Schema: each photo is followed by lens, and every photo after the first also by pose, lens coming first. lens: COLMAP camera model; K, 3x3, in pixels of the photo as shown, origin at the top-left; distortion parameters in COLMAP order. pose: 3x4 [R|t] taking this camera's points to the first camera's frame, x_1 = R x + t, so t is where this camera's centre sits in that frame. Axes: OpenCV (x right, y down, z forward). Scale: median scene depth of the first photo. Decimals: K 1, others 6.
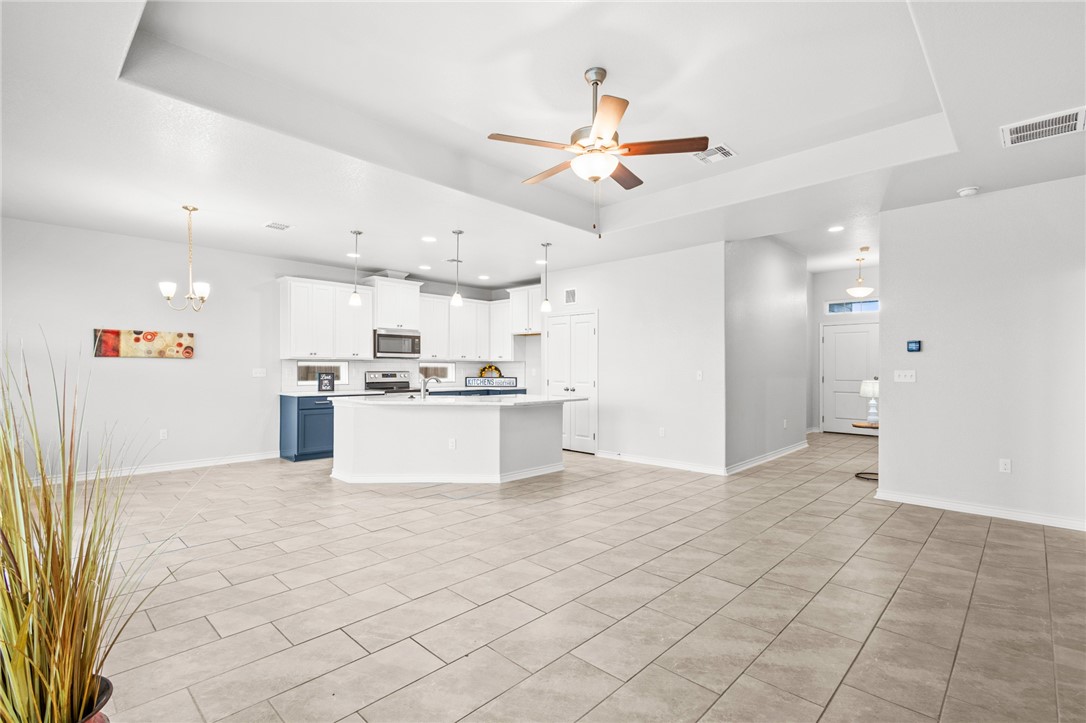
lens RADIAL K [[501.7, 0, 543.6], [0, 501.7, 372.6], [0, 0, 1]] dist [0.011736, -0.003760]
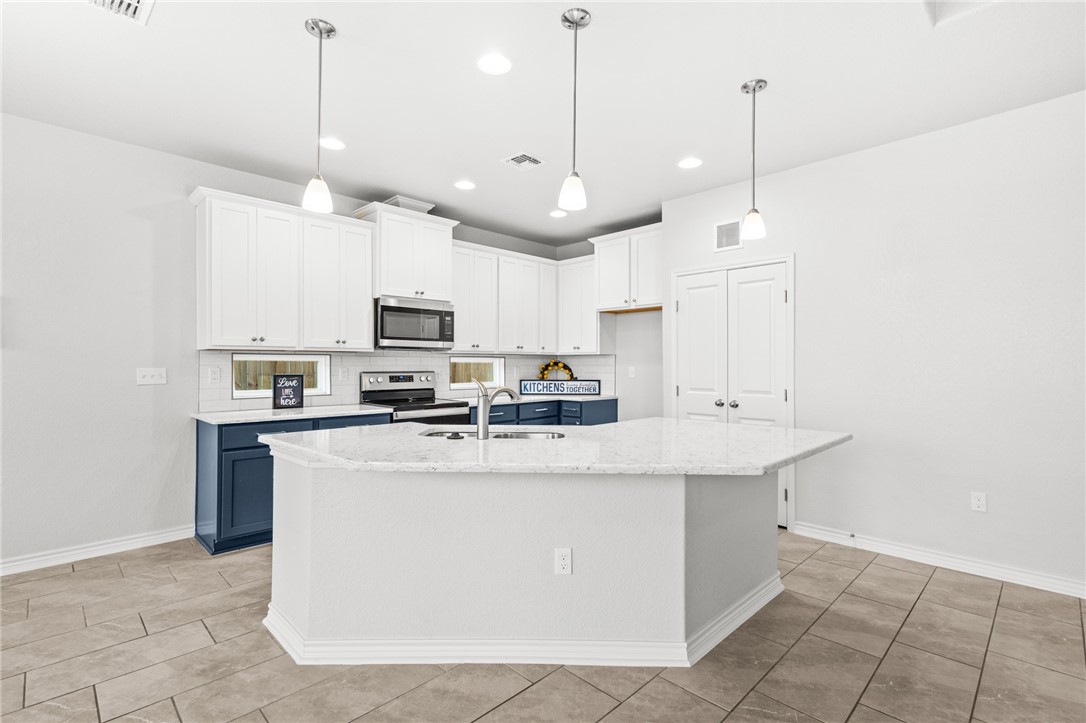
lens RADIAL K [[501.7, 0, 541.3], [0, 501.7, 365.4], [0, 0, 1]] dist [0.011736, -0.003760]
pose [[0.999715, -0.001890, -0.023793, -0.142247], [0.001705, 0.999968, -0.007791, -0.005251], [0.023806, 0.007748, 0.999687, 0.456630]]
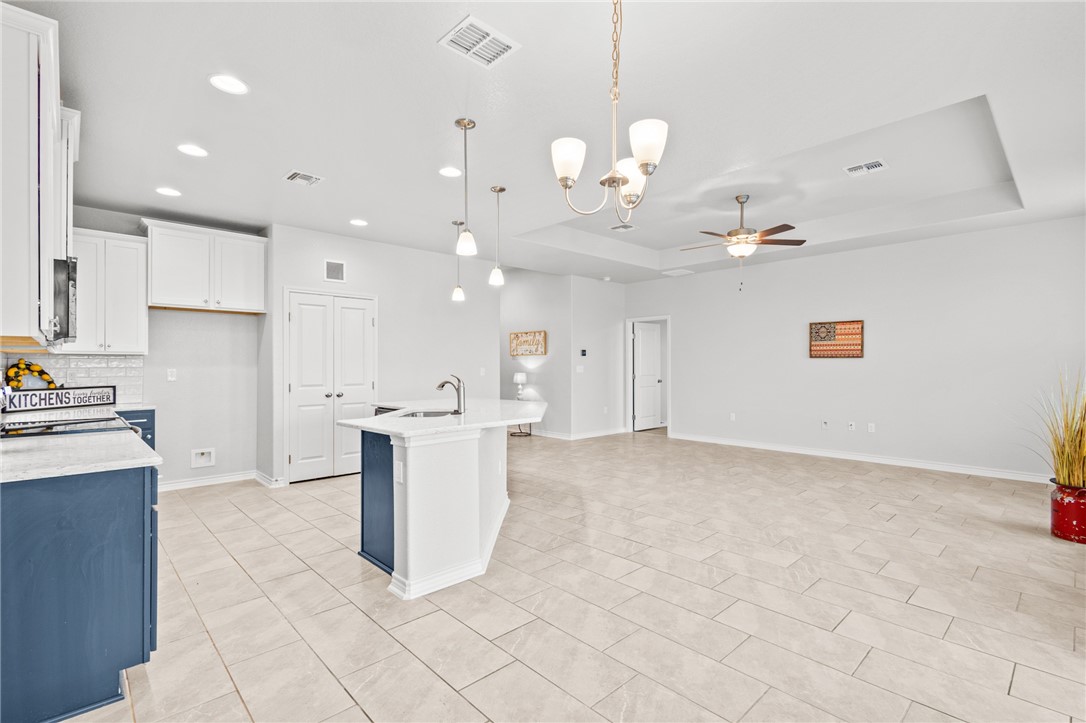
lens RADIAL K [[501.7, 0, 540.0], [0, 501.7, 358.4], [0, 0, 1]] dist [0.011736, -0.003760]
pose [[0.050996, 0.010642, 0.998642, -0.698456], [0.014272, 0.999833, -0.011383, -0.008212], [-0.998597, 0.014833, 0.050836, 0.672958]]
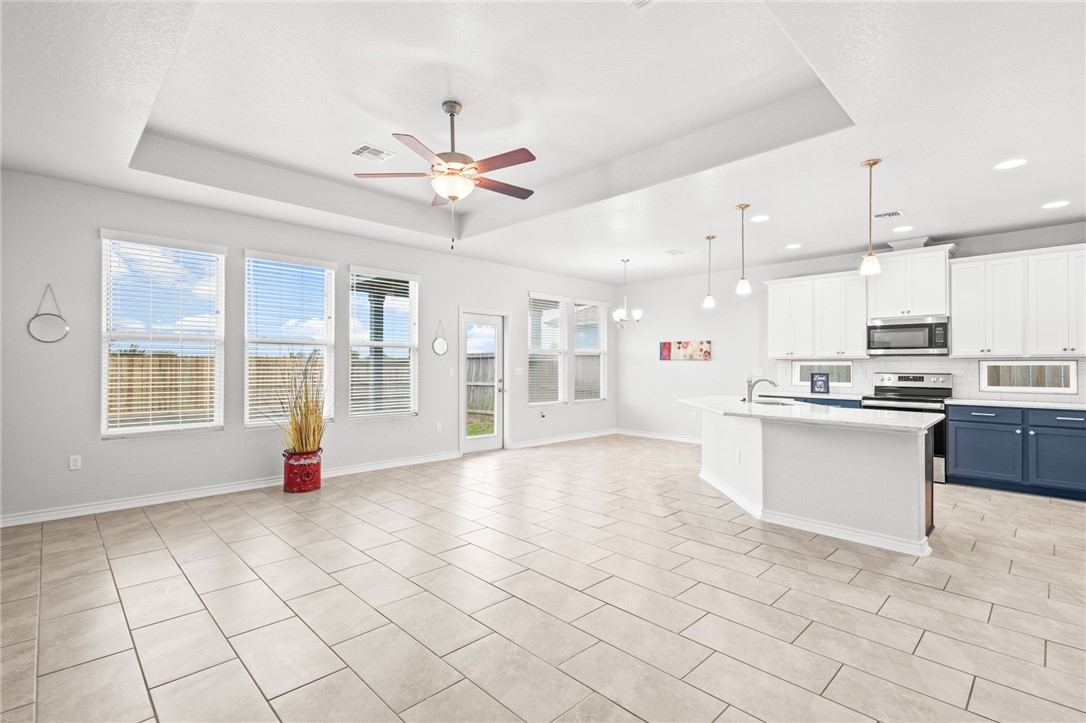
lens RADIAL K [[501.7, 0, 543.6], [0, 501.7, 363.0], [0, 0, 1]] dist [0.011736, -0.003760]
pose [[-0.024678, -0.008393, -0.999660, 0.508488], [-0.014842, 0.999858, -0.008028, -0.003740], [0.999585, 0.014639, -0.024799, 0.515675]]
